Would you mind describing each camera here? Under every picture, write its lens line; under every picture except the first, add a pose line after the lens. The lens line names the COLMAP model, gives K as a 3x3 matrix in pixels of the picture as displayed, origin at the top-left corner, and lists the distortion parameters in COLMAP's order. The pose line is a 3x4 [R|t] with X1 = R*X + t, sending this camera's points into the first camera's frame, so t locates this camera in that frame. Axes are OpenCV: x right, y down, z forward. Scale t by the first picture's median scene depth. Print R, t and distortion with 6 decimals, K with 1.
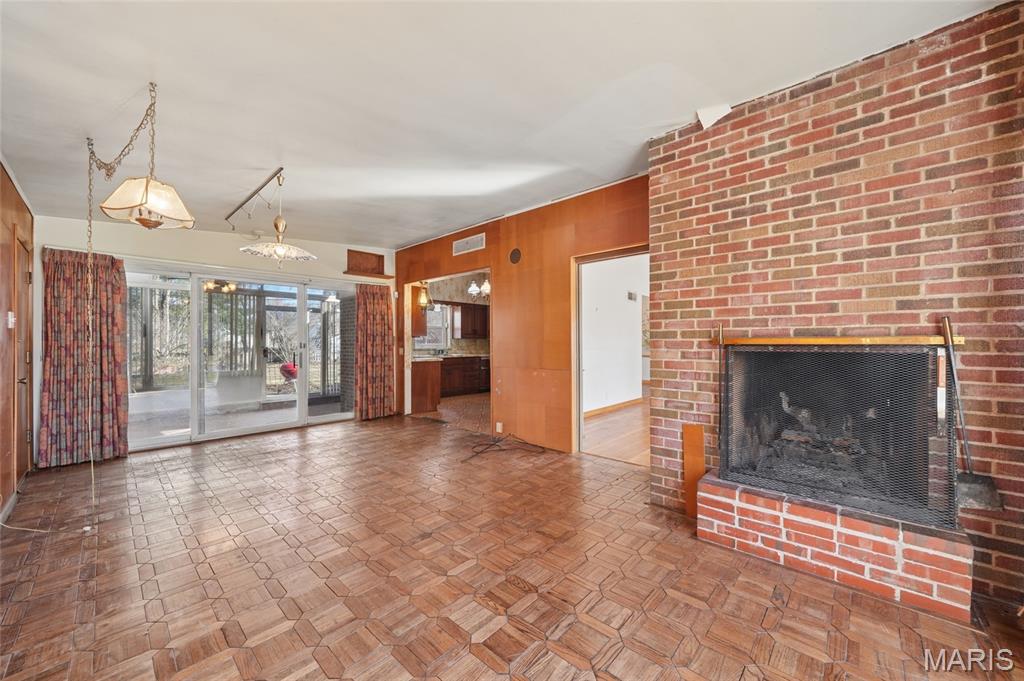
lens RADIAL K [[390.6, 0, 513.3], [0, 390.6, 342.4], [0, 0, 1]] dist [-0.007437, 0.000018]
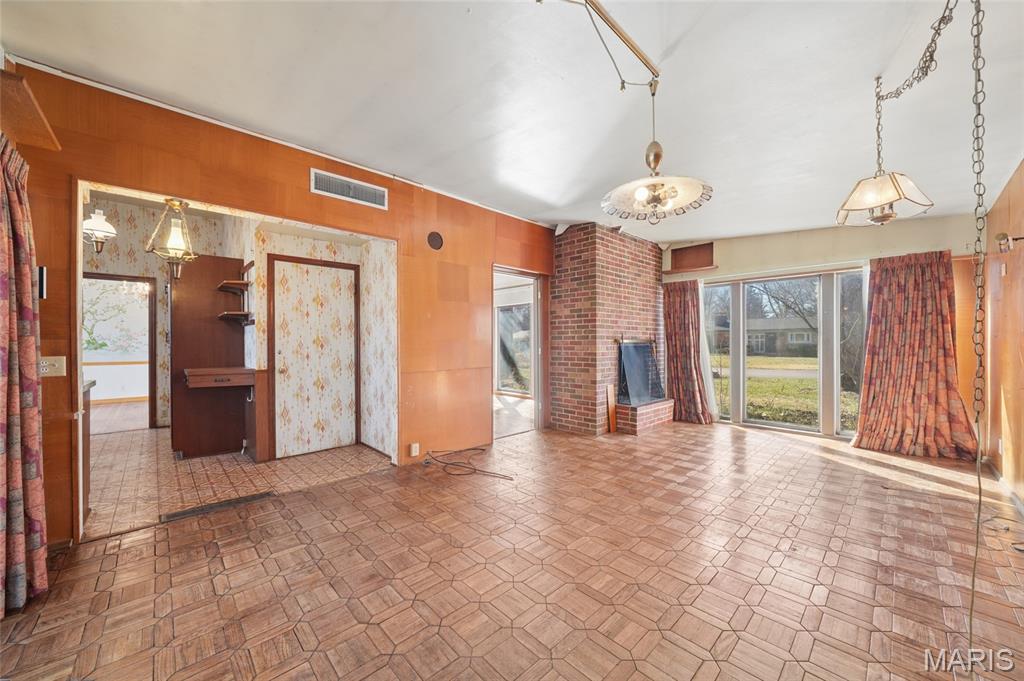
lens RADIAL K [[390.6, 0, 505.5], [0, 390.6, 340.8], [0, 0, 1]] dist [-0.007437, 0.000018]
pose [[0.048662, 0.002909, 0.998811, -0.951634], [-0.000046, 0.999996, -0.002910, 0.001109], [-0.998815, 0.000096, 0.048662, 0.912378]]
